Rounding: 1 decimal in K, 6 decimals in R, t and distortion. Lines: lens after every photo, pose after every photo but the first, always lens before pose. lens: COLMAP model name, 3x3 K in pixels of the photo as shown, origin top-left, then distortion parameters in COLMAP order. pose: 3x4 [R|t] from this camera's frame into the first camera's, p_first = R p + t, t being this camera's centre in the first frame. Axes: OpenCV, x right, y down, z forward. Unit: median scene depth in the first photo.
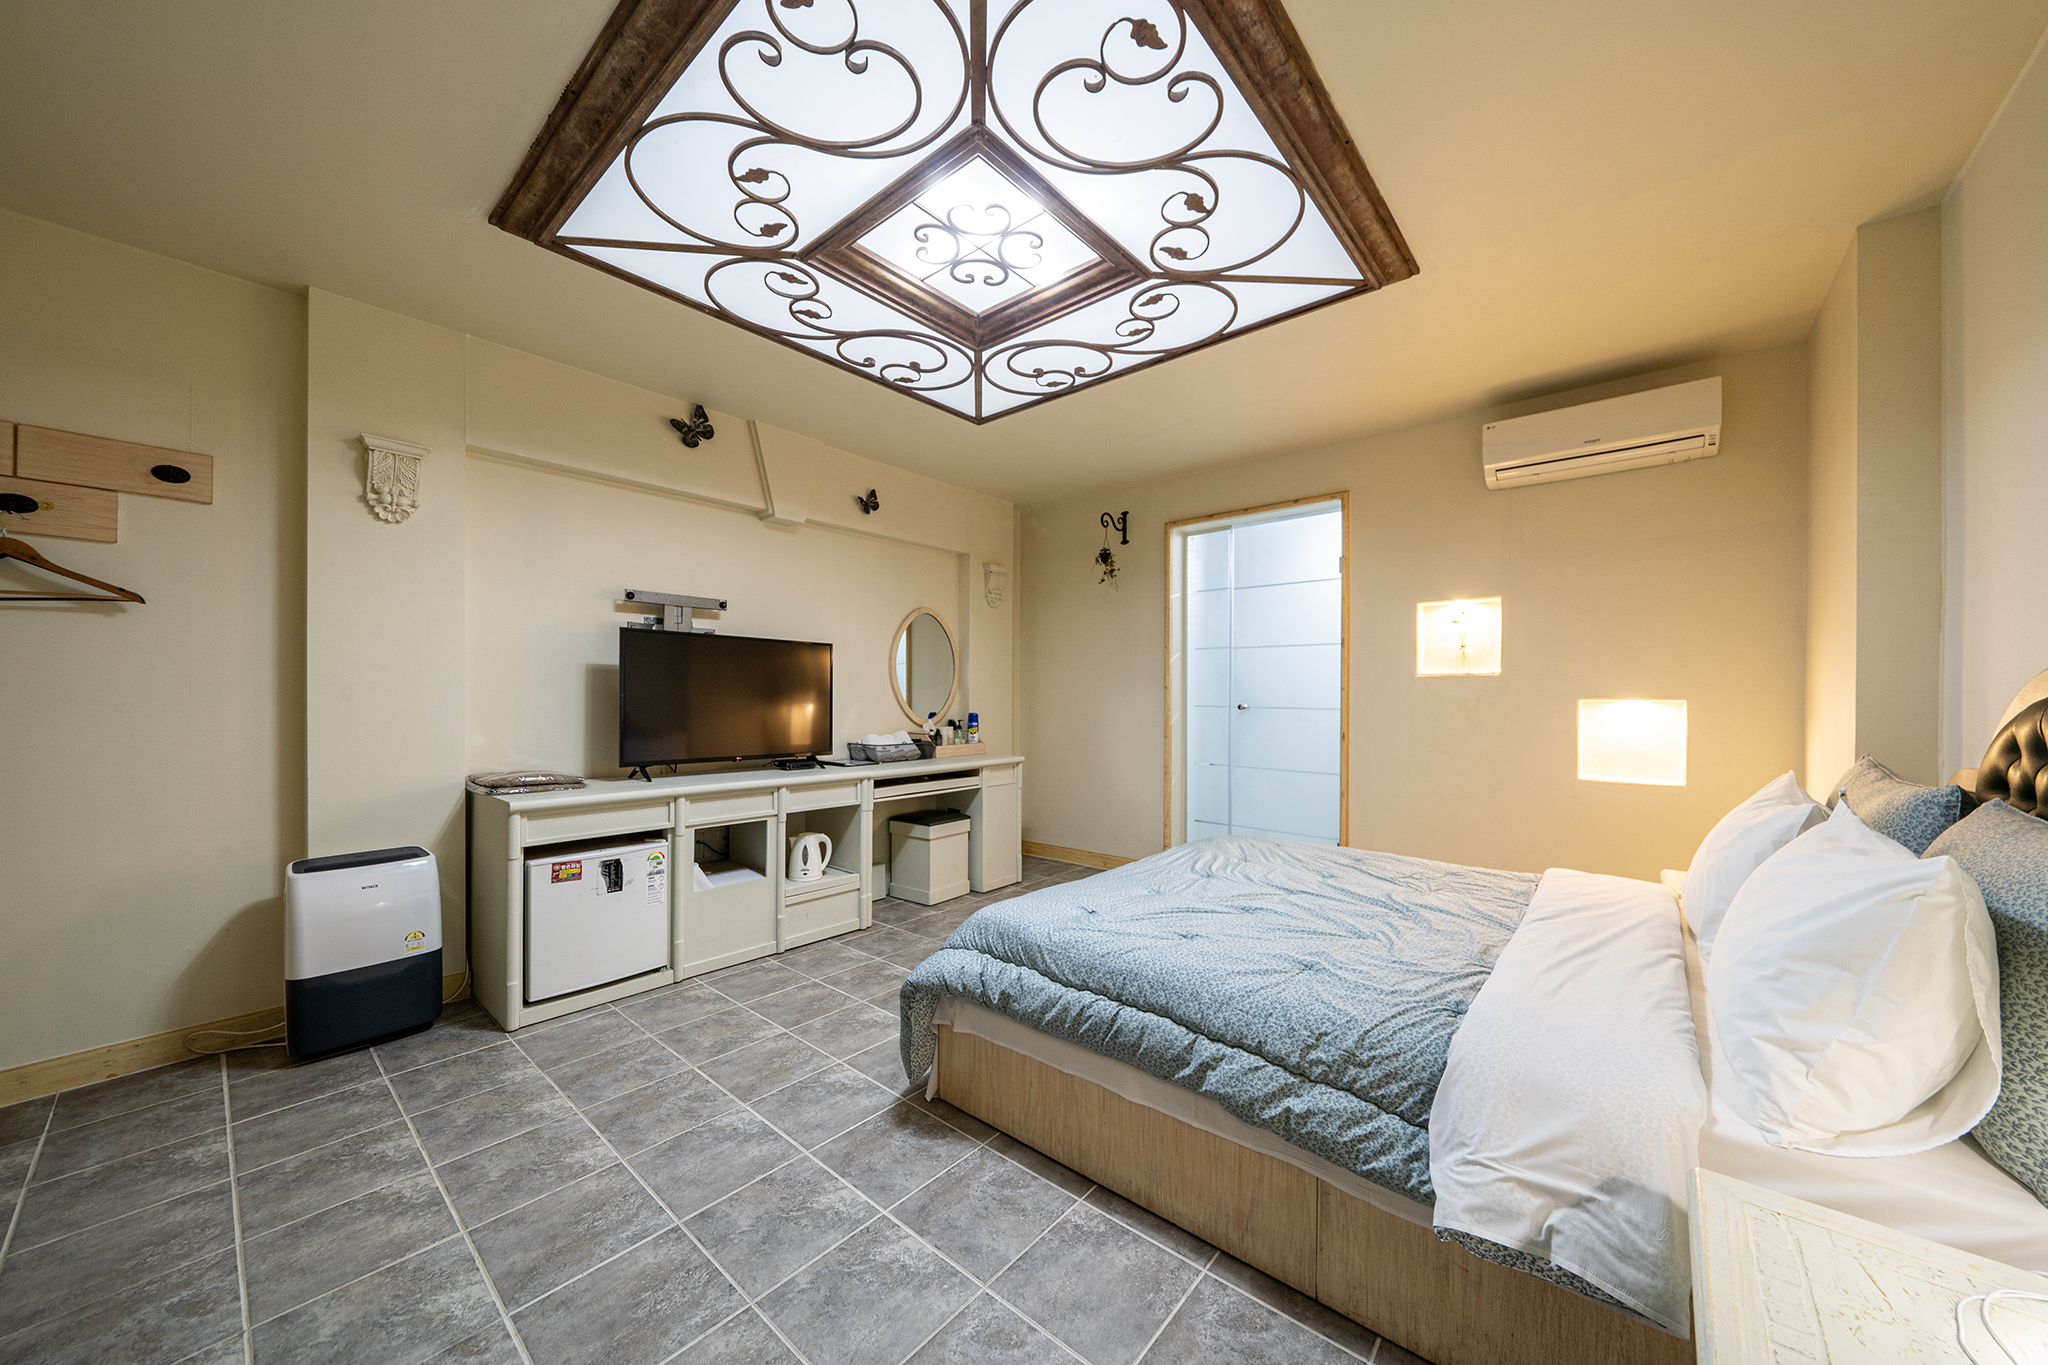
lens RADIAL K [[725.9, 0, 1072.7], [0, 725.9, 700.2], [0, 0, 1]] dist [-0.009024, 0.000029]
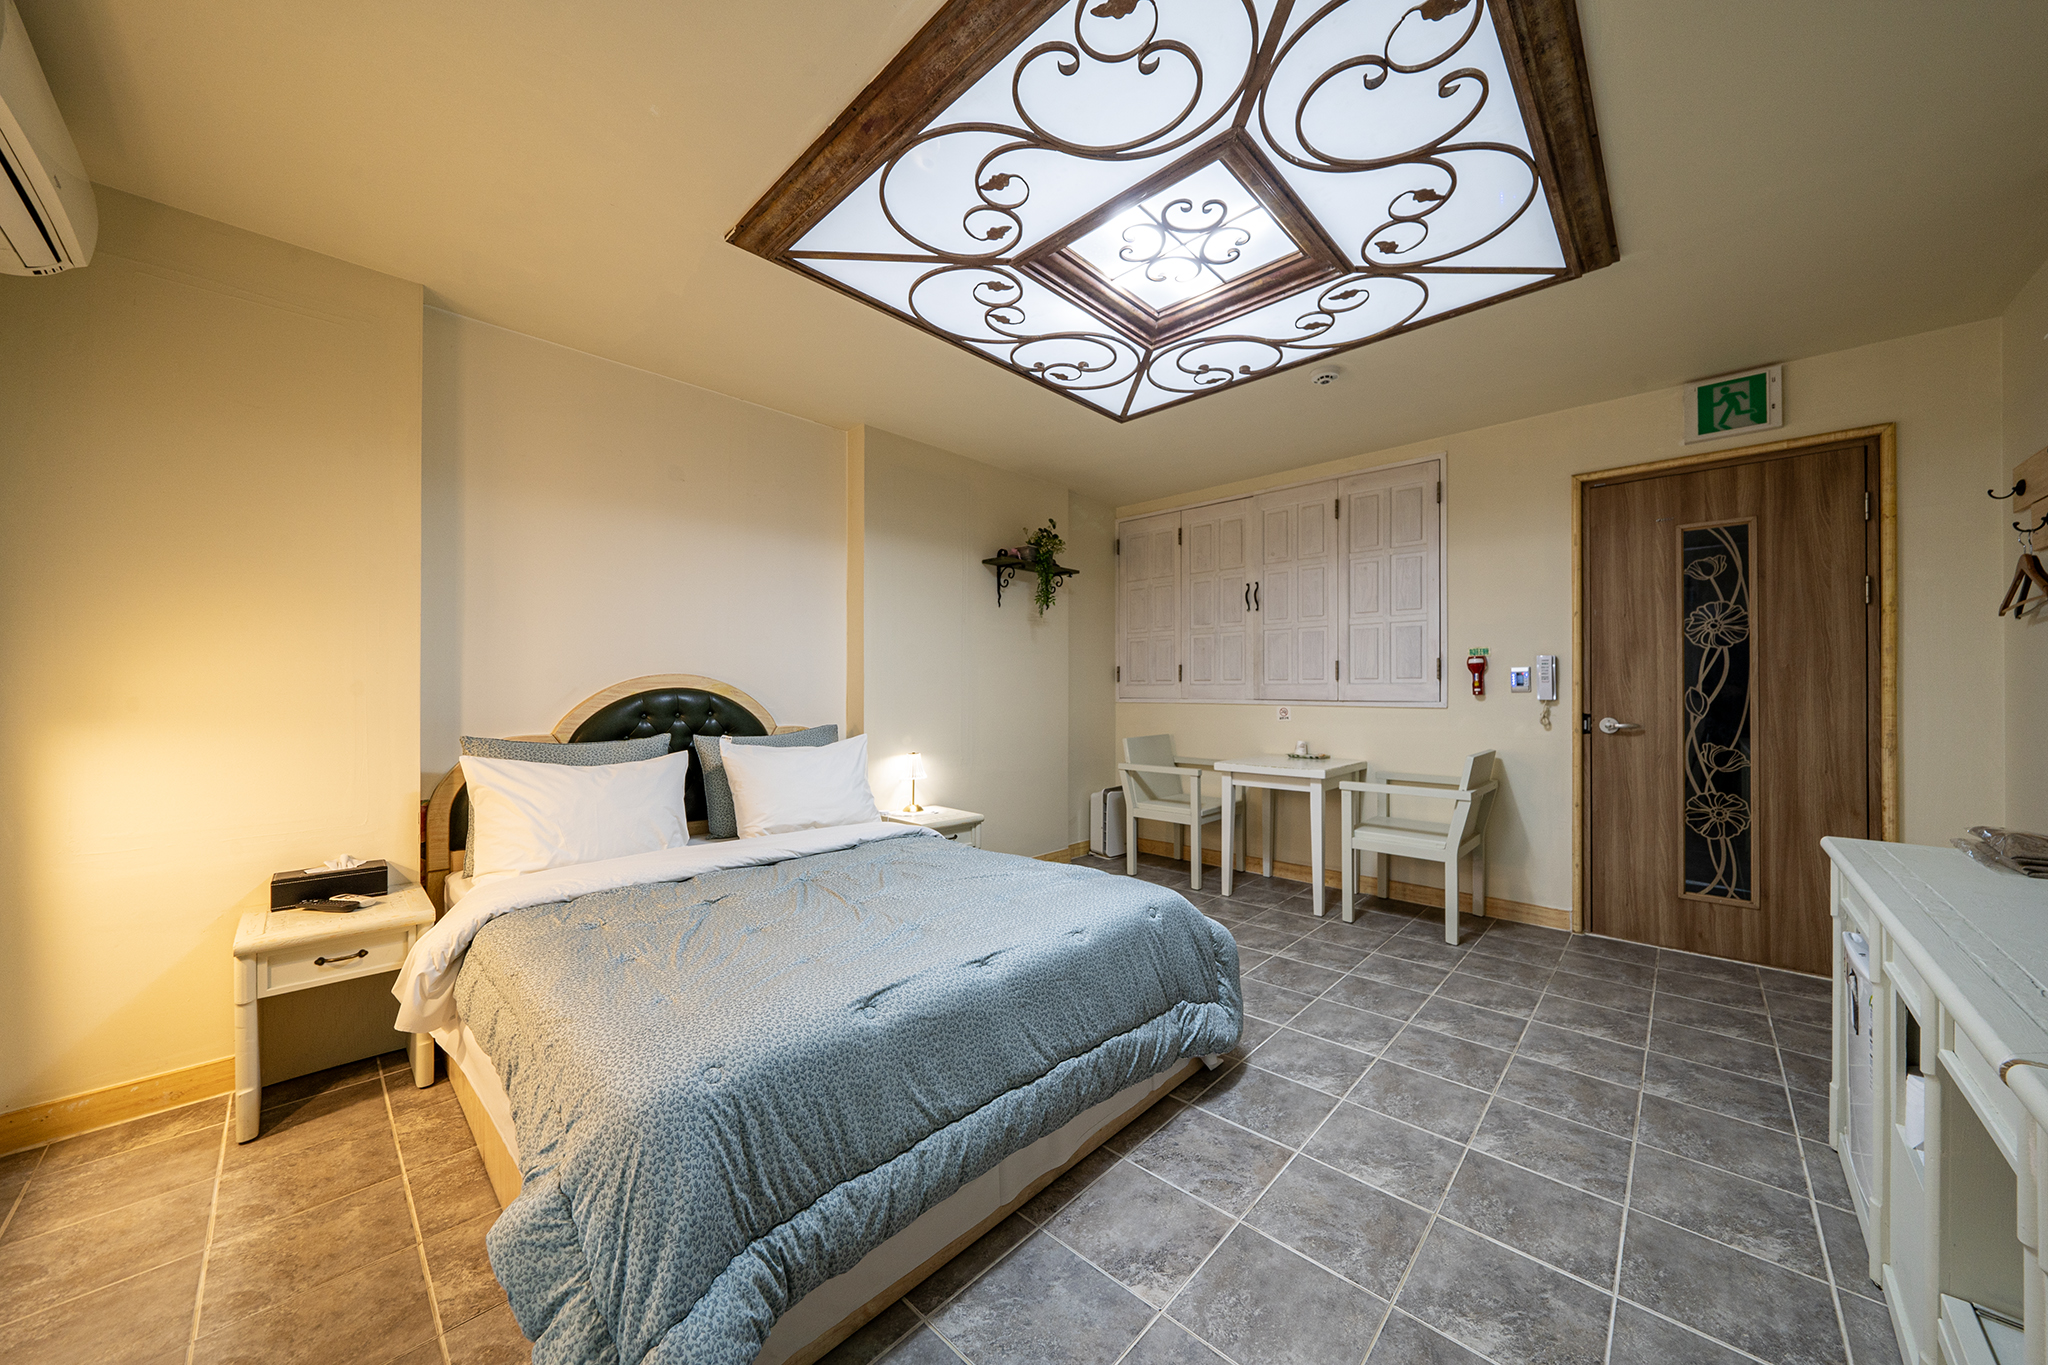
lens RADIAL K [[690.0, 0, 1083.0], [0, 690.0, 688.5], [0, 0, 1]] dist [0.000122, -0.001934]
pose [[-0.999288, -0.005412, 0.037329, -0.032607], [-0.005325, 0.999983, 0.002446, -0.016430], [-0.037342, 0.002245, -0.999300, 2.191213]]
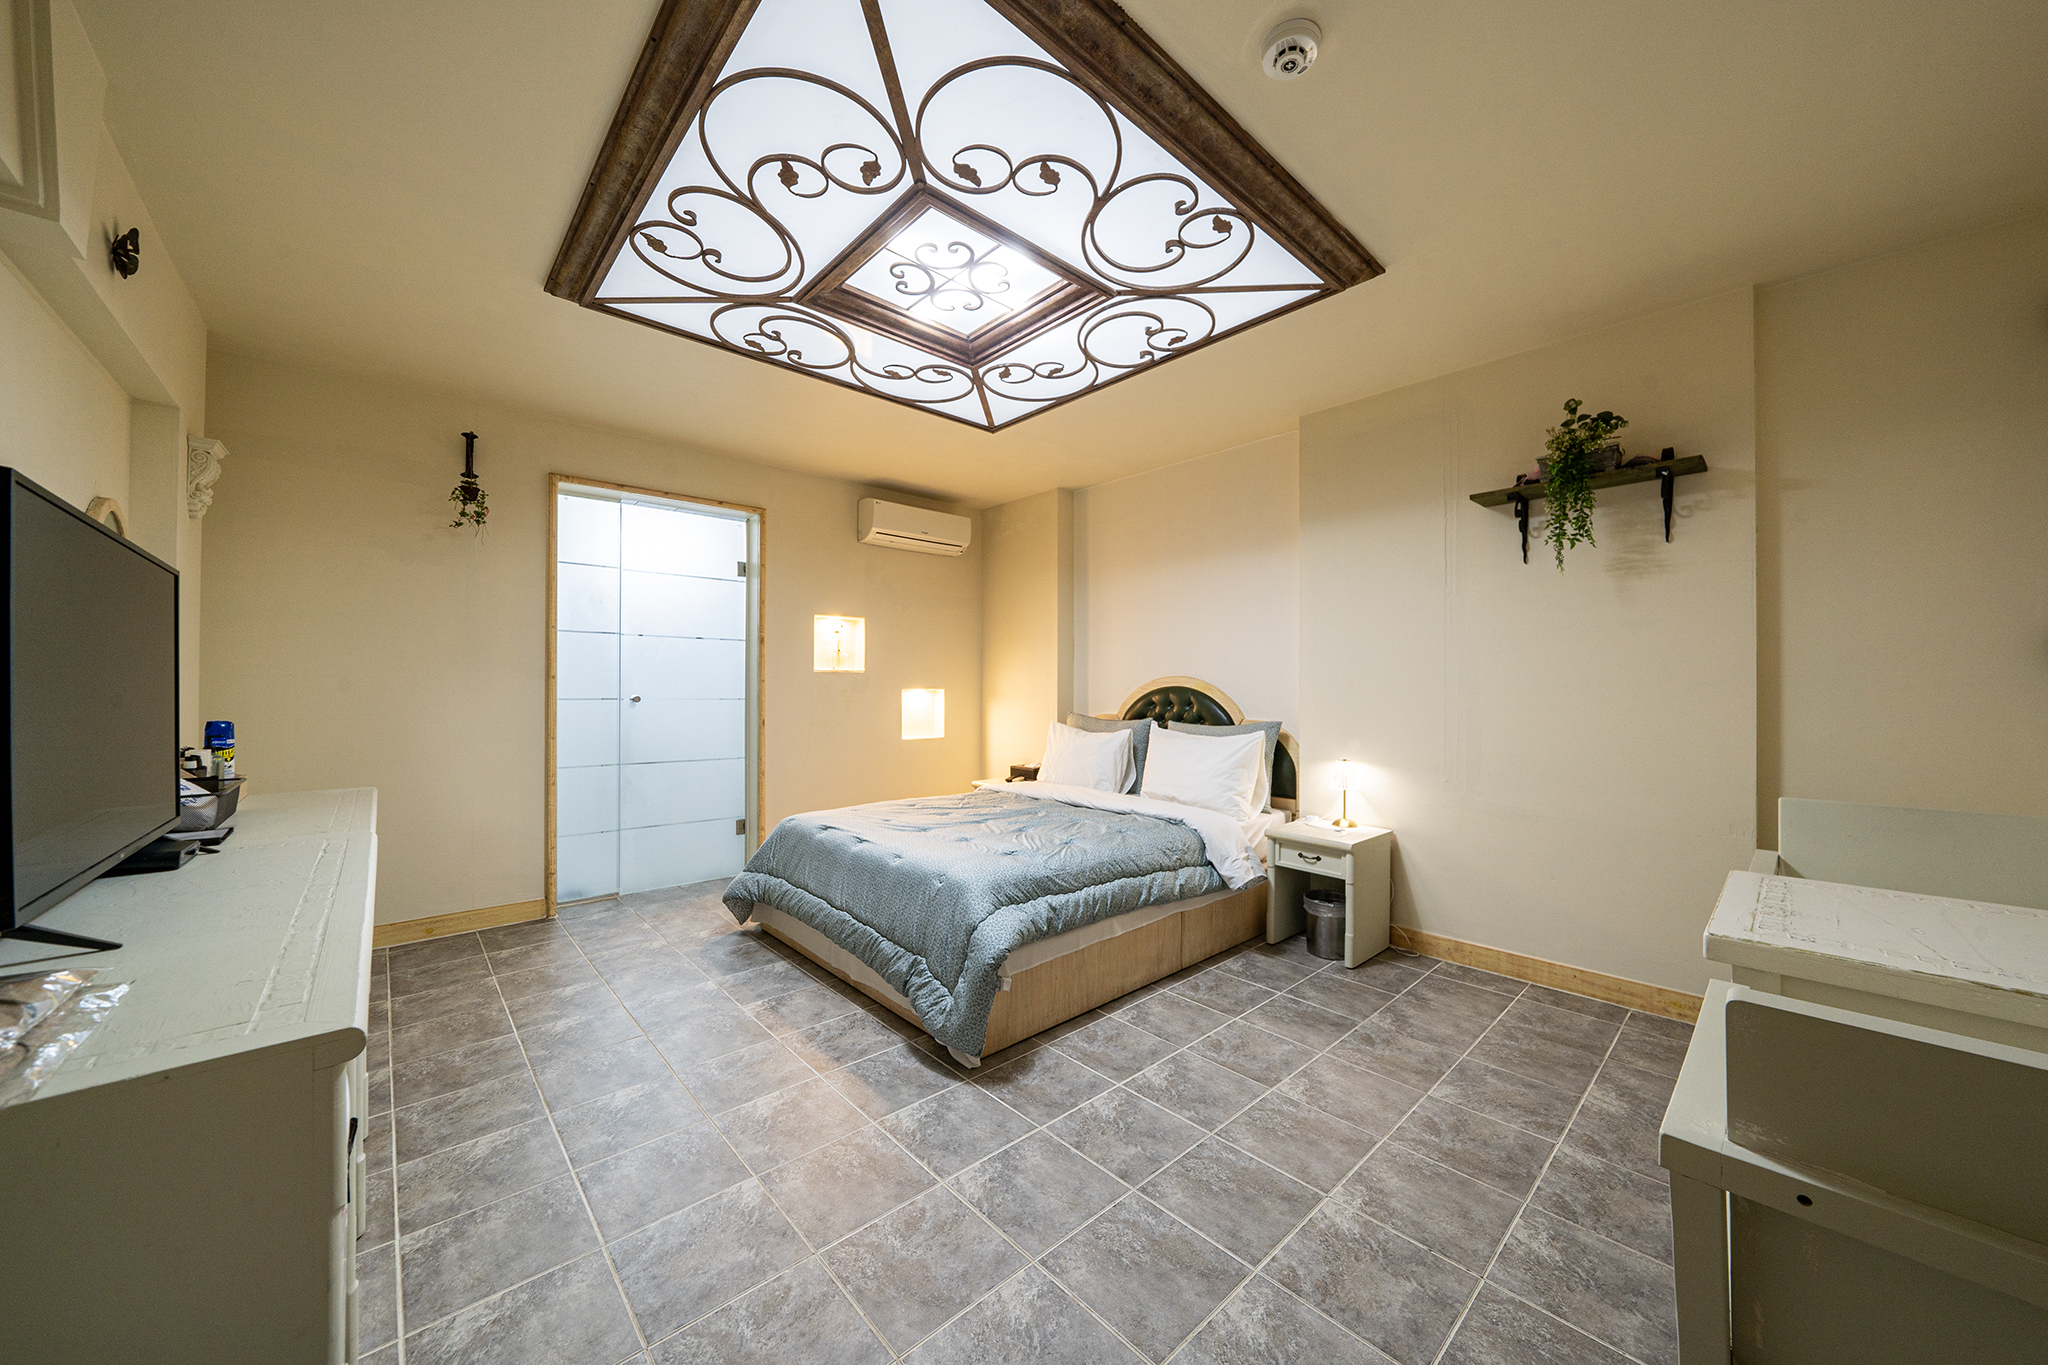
lens RADIAL K [[713.0, 0, 1029.0], [0, 713.0, 684.1], [0, 0, 1]] dist [-0.009934, 0.000058]
pose [[0.140415, 0.000778, 0.990092, -1.311443], [0.002595, 0.999996, -0.001154, -0.015157], [-0.990089, 0.002732, 0.140412, 0.821748]]
